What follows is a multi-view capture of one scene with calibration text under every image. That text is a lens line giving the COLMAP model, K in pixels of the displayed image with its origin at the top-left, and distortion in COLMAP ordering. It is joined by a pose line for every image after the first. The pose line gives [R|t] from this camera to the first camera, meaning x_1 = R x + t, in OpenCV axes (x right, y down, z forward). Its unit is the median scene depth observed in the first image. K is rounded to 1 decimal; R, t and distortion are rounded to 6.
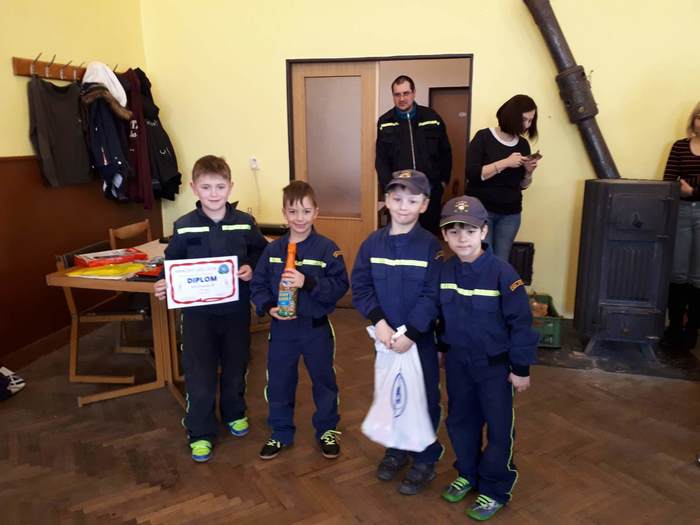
lens RADIAL K [[566.5, 0, 354.0], [0, 566.5, 263.2], [0, 0, 1]] dist [0.010843, 0.000850]
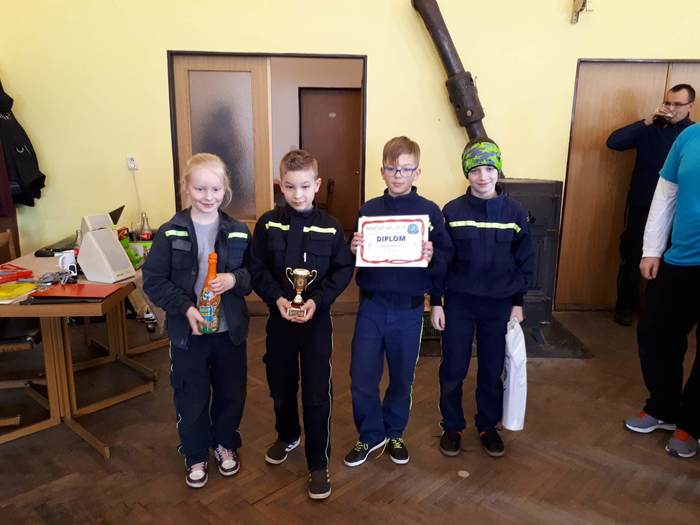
lens RADIAL K [[566.5, 0, 352.5], [0, 566.5, 260.5], [0, 0, 1]] dist [0.010843, 0.000850]
pose [[0.960332, -0.047274, 0.274822, -0.127824], [0.047498, 0.998854, 0.005841, -0.013120], [-0.274783, 0.007444, 0.961478, 0.046236]]
